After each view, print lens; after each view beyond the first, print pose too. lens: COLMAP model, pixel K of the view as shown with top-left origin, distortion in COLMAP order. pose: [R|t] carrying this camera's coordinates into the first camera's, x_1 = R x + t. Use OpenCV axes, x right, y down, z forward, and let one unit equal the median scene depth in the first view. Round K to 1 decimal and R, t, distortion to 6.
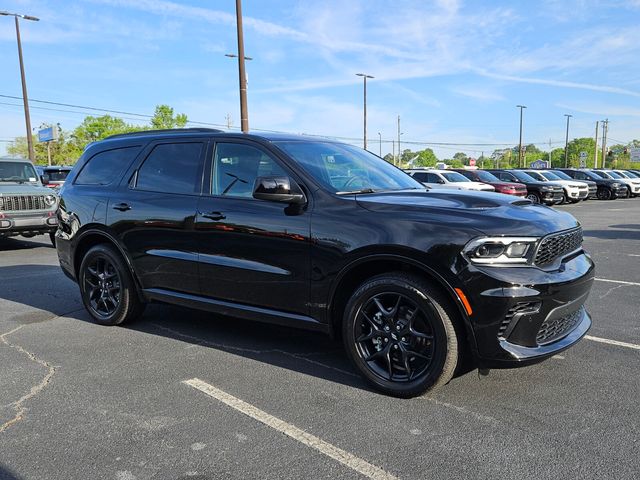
lens RADIAL K [[597.2, 0, 316.8], [0, 597.2, 242.2], [0, 0, 1]] dist [0.103905, -0.111980]
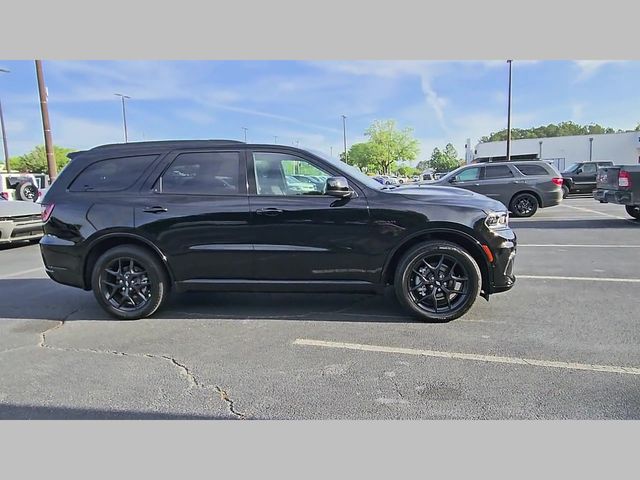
lens RADIAL K [[529.2, 0, 220.8], [0, 529.2, 240.9], [0, 0, 1]] dist [0.005135, 0.001392]
pose [[0.852152, -0.074711, 0.517933, -0.775516], [0.076600, 0.996903, 0.017771, -0.009908], [-0.517657, 0.024531, 0.855236, 0.112485]]
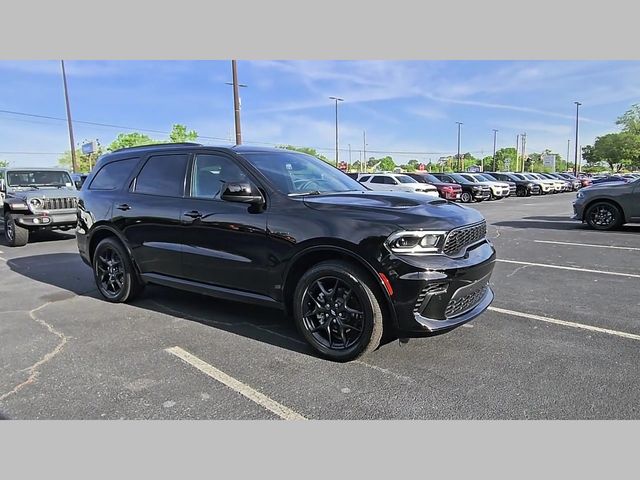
lens RADIAL K [[469.1, 0, 314.3], [0, 469.1, 240.1], [0, 0, 1]] dist [0.014815, 0.004039]
pose [[0.999925, -0.009722, 0.007490, 0.064905], [0.009558, 0.999719, 0.021695, -0.009076], [-0.007699, -0.021621, 0.999737, 0.034388]]
